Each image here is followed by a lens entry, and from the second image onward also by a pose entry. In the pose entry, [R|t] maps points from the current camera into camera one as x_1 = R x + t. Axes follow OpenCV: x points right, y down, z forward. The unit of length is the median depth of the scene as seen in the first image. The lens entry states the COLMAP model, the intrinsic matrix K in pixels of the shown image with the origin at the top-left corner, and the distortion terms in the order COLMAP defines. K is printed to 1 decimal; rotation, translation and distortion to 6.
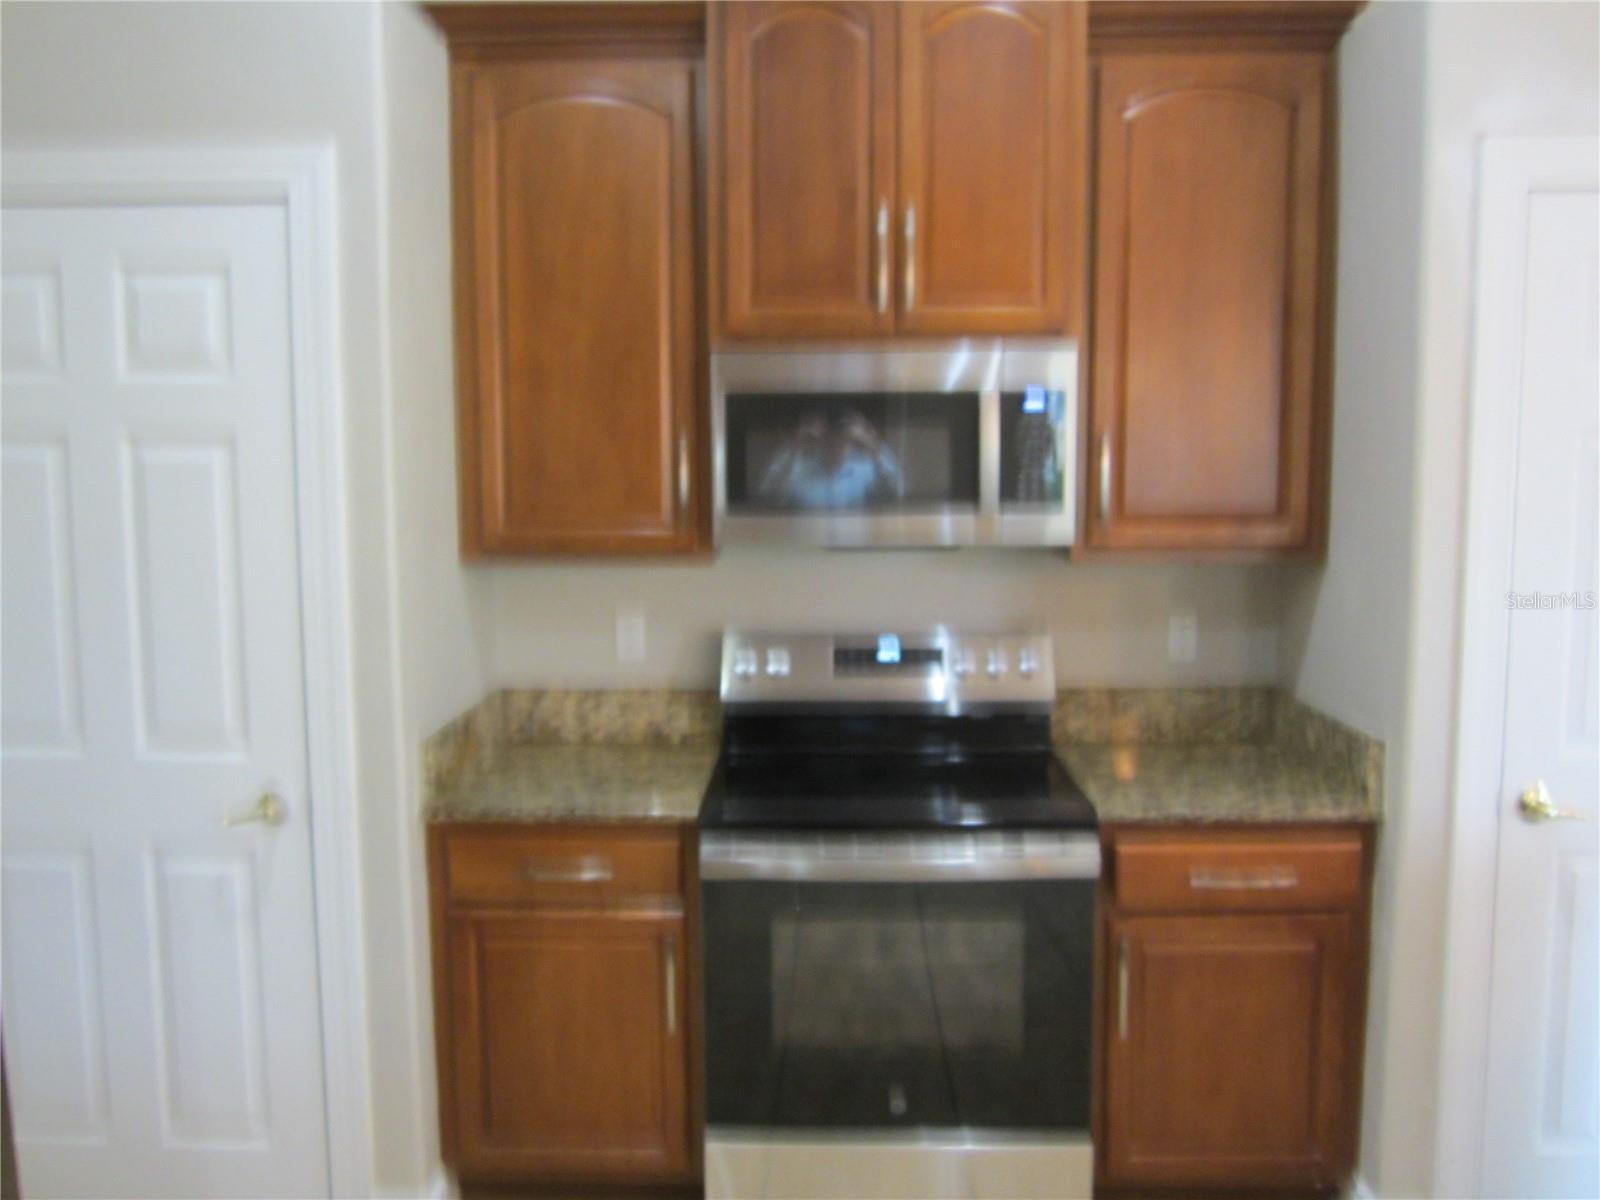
lens RADIAL K [[1302.9, 0, 800.0], [0, 1302.9, 600.0], [0, 0, 1]] dist [-0.043704, 0.017803]
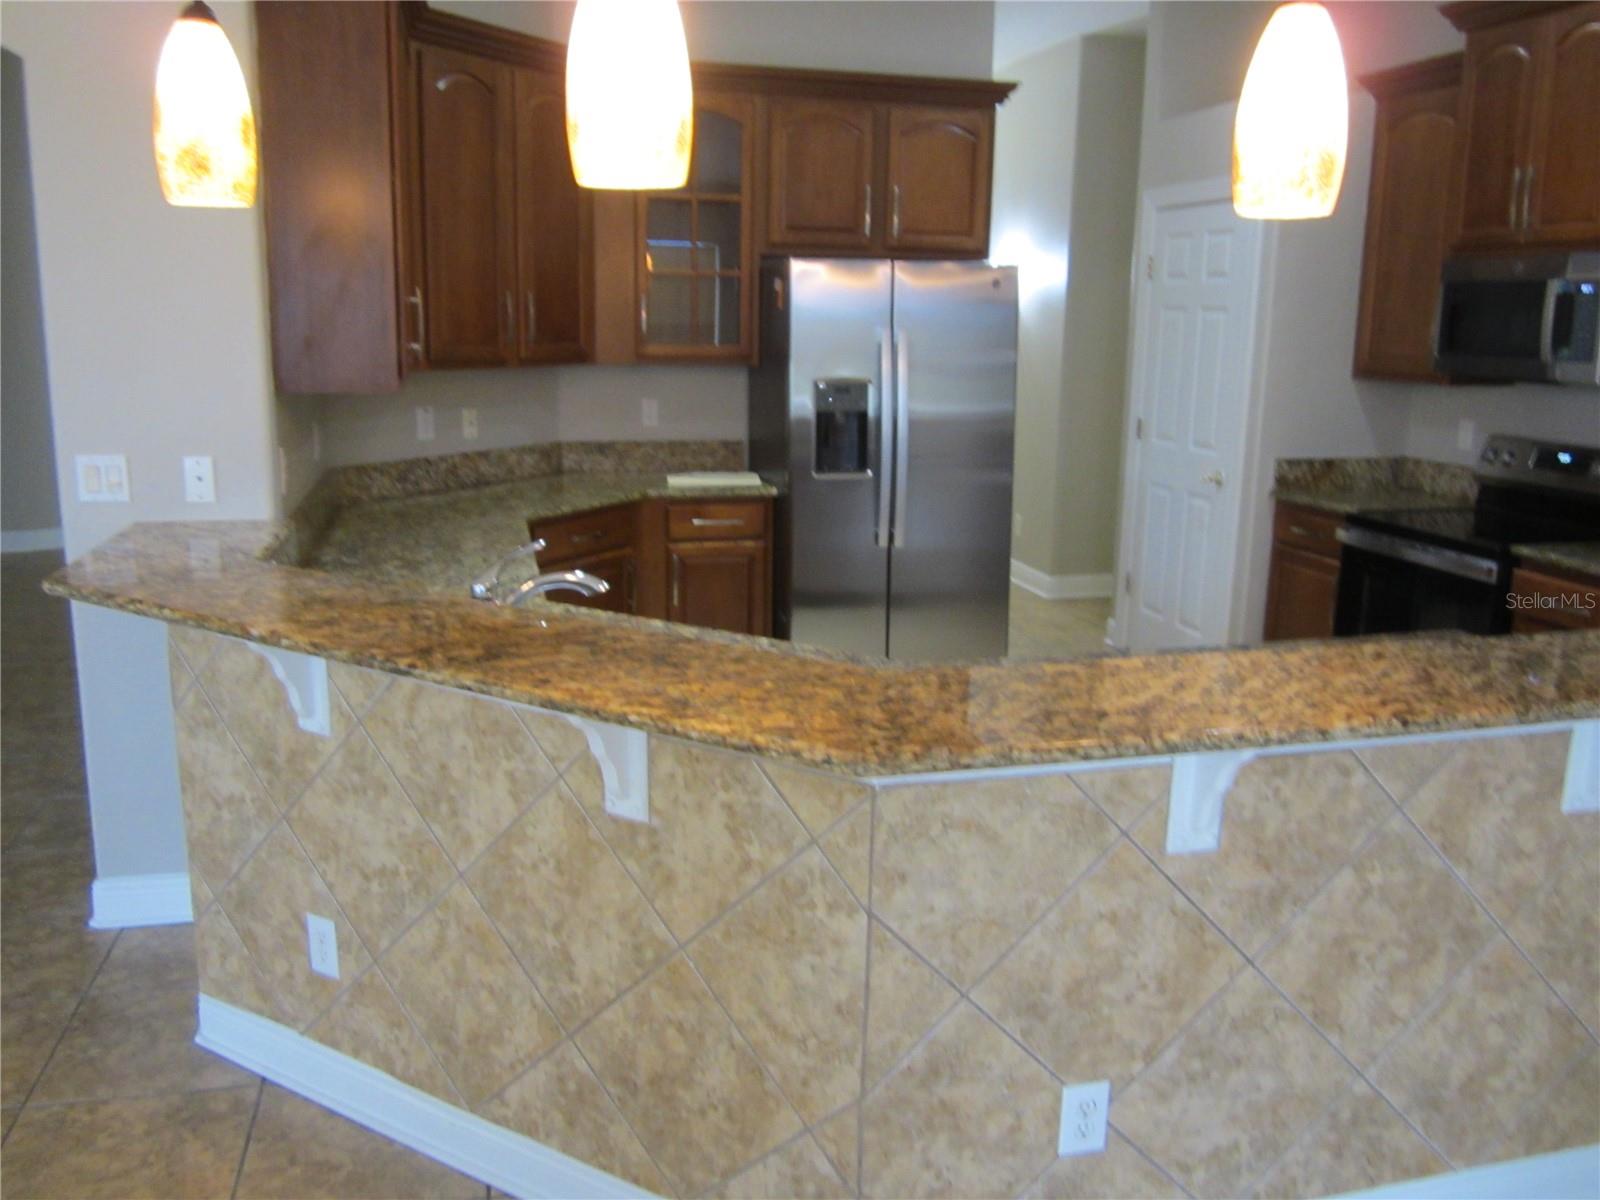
lens RADIAL K [[1302.9, 0, 800.0], [0, 1302.9, 600.0], [0, 0, 1]] dist [-0.043704, 0.017803]
pose [[0.266644, 0.212021, -0.940185, 1.399666], [-0.111539, 0.975737, 0.188405, 0.022654], [0.957319, 0.054630, 0.283823, -0.273469]]
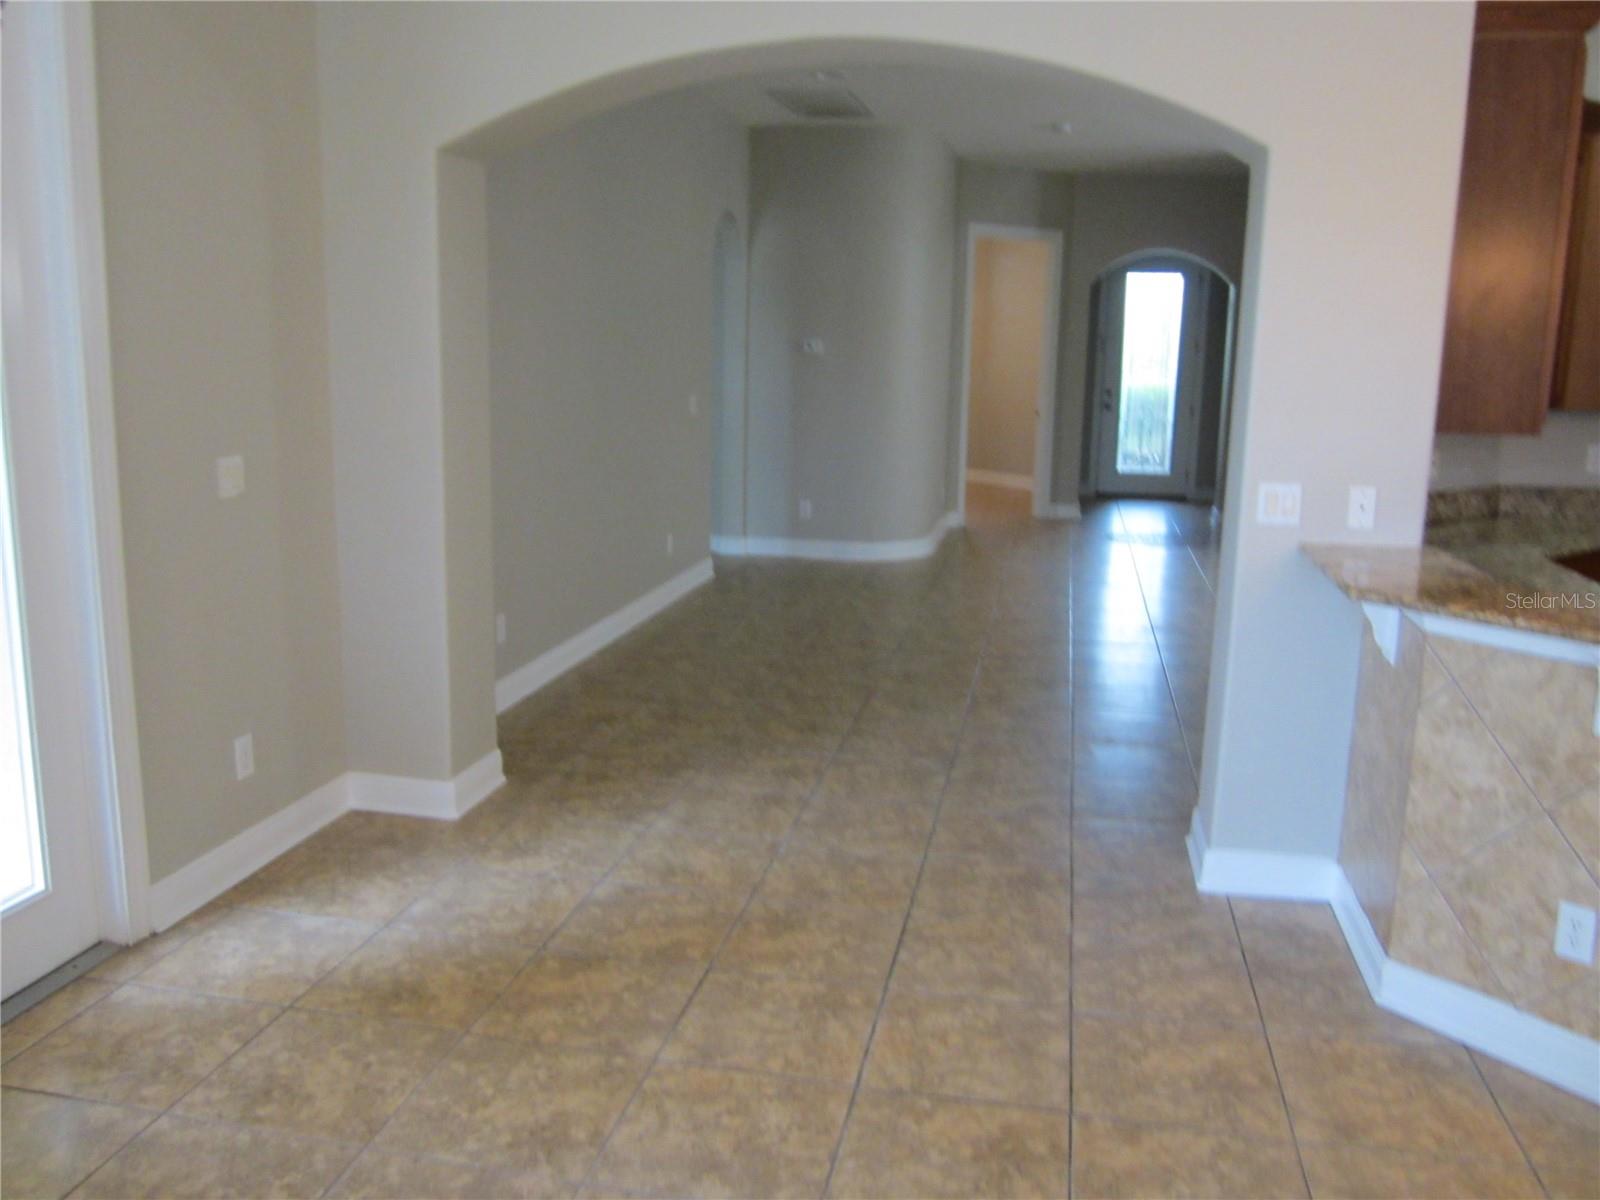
lens RADIAL K [[1331.3, 0, 771.0], [0, 1331.3, 562.8], [0, 0, 1]] dist [-0.068254, 0.012721]
pose [[-0.189454, 0.163536, -0.968175, 1.564421], [-0.109382, 0.976380, 0.186325, 0.067558], [0.975778, 0.141201, -0.167091, -0.827207]]
